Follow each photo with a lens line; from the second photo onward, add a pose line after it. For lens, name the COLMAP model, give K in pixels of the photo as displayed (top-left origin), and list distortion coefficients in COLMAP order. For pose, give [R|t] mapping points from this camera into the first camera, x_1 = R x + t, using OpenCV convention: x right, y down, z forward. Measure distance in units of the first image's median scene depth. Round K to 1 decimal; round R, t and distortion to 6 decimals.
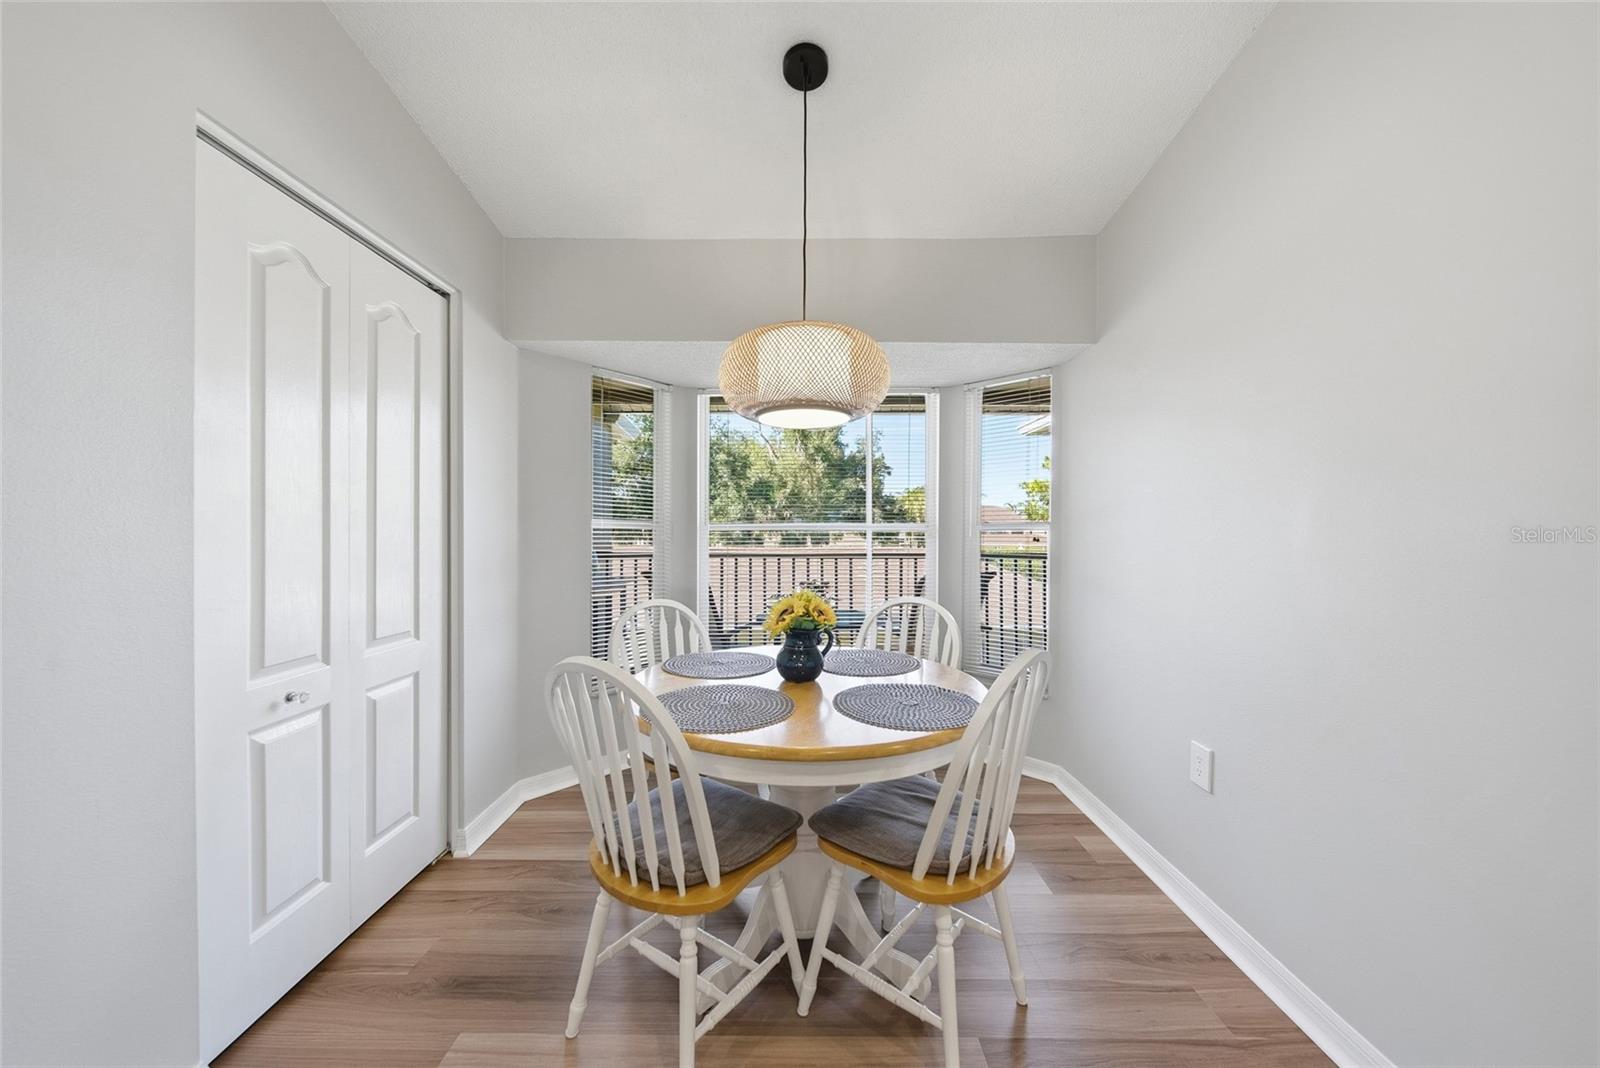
lens RADIAL K [[576.9, 0, 800.0], [0, 576.9, 534.0], [0, 0, 1]] dist [0.001474, 0.000069]
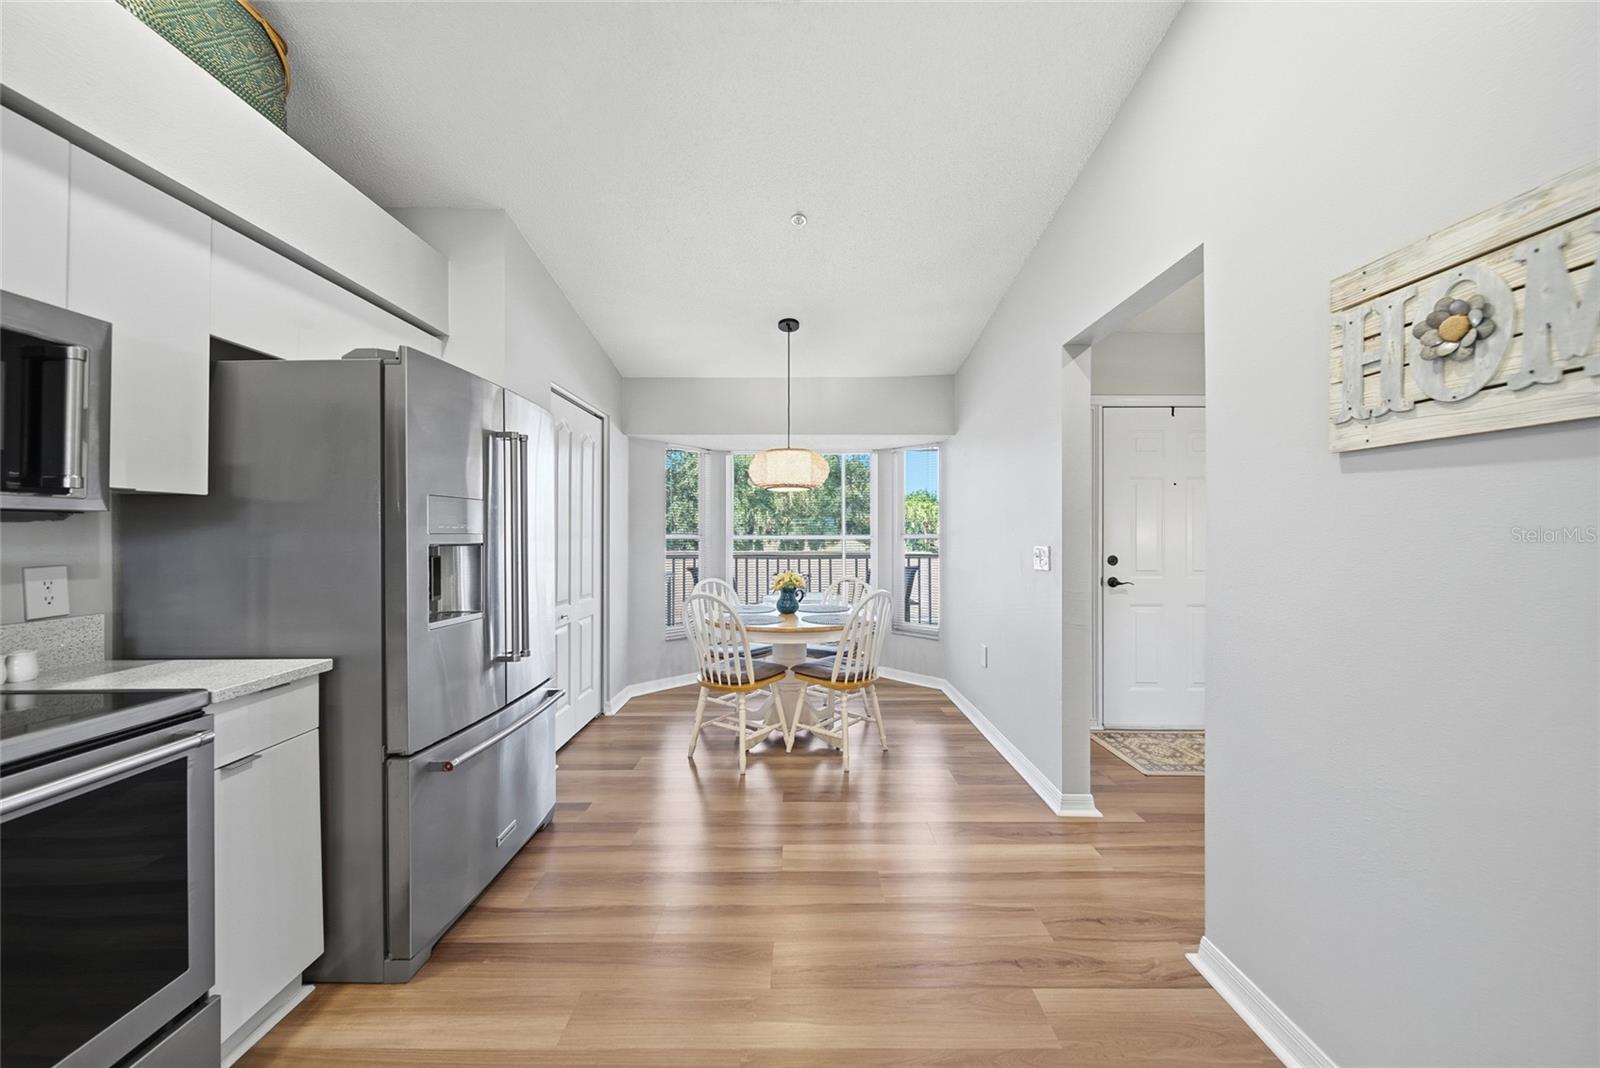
lens RADIAL K [[576.9, 0, 800.0], [0, 576.9, 534.0], [0, 0, 1]] dist [0.001474, 0.000069]
pose [[0.999991, -0.004107, 0.000639, 0.035957], [0.004112, 0.999963, -0.007493, -0.015450], [-0.000609, 0.007495, 0.999972, -0.883697]]
